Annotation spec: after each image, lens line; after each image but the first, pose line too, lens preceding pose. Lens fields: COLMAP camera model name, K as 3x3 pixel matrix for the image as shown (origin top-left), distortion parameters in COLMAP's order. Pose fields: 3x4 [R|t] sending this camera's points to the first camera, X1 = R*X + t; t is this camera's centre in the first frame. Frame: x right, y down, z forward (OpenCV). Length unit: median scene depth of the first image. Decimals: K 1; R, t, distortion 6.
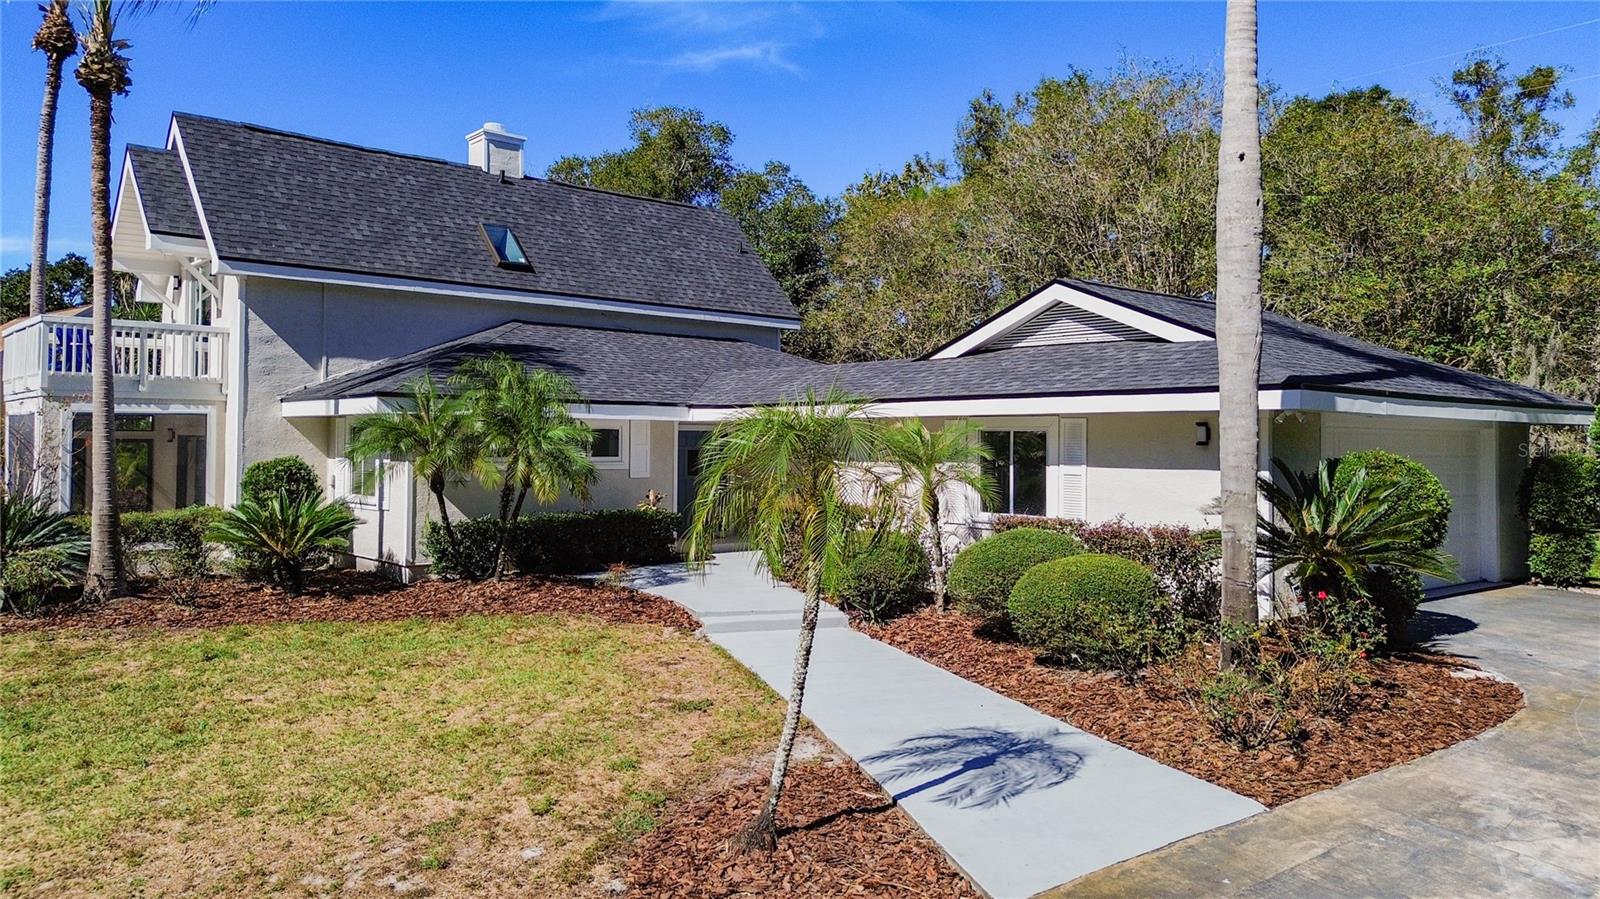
lens RADIAL K [[1141.7, 0, 805.0], [0, 1141.7, 426.4], [0, 0, 1]] dist [0.082779, -0.061854]
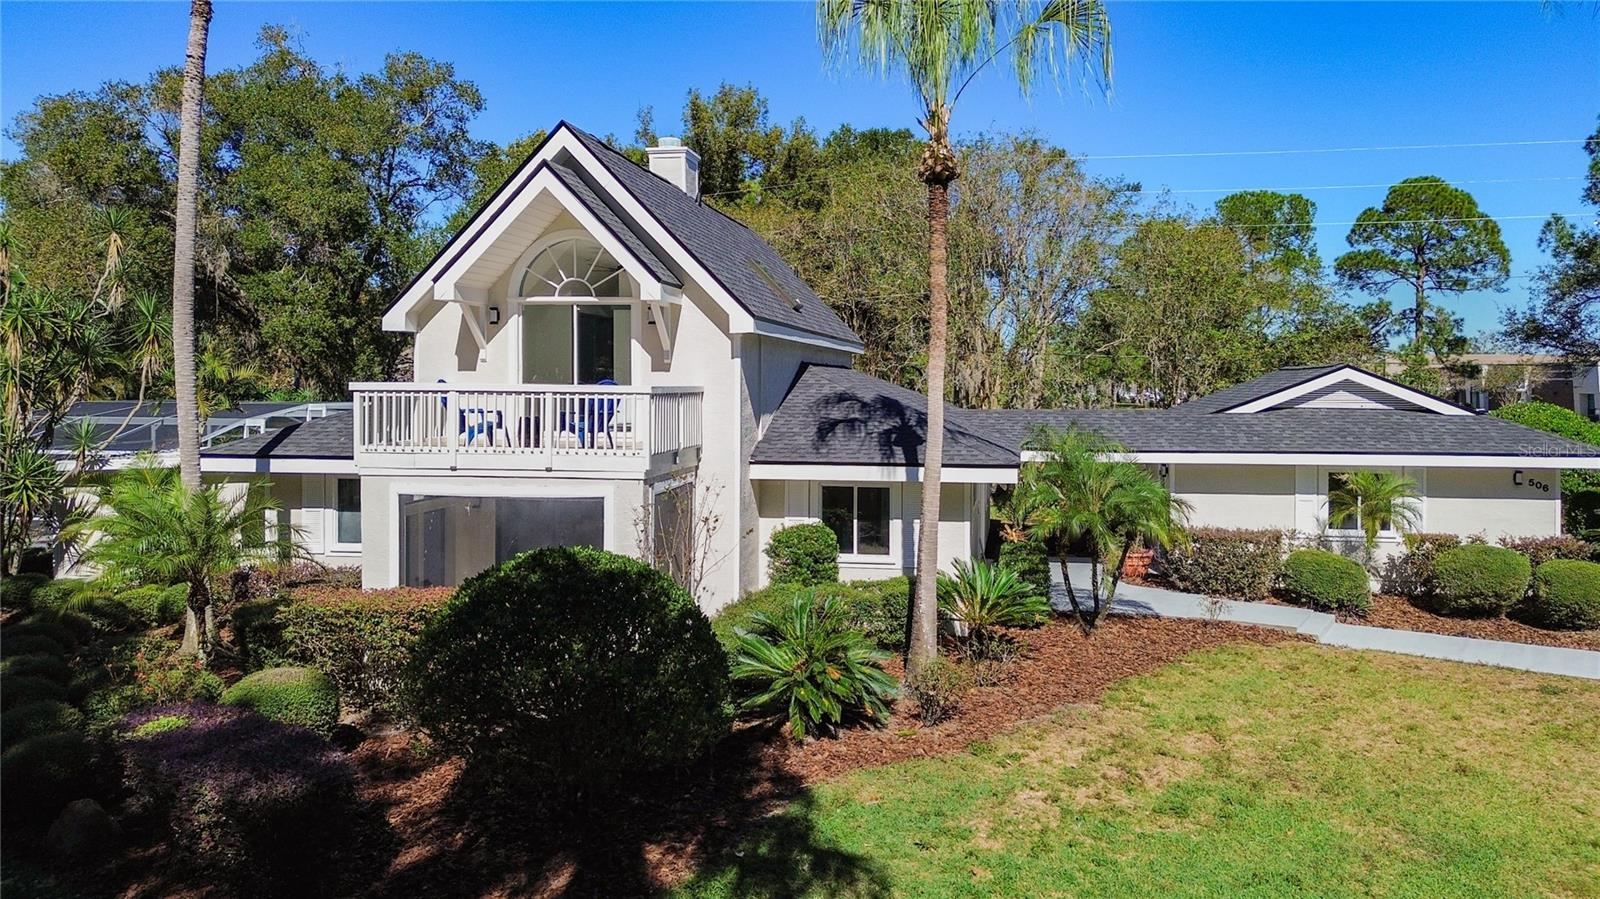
lens RADIAL K [[1160.0, 0, 863.2], [0, 1160.0, 405.5], [0, 0, 1]] dist [0.057472, 0.000012]
pose [[0.750880, -0.017967, 0.660194, -0.990648], [-0.005019, 0.999446, 0.032908, -0.099107], [-0.660420, -0.028024, 0.750374, 0.232332]]
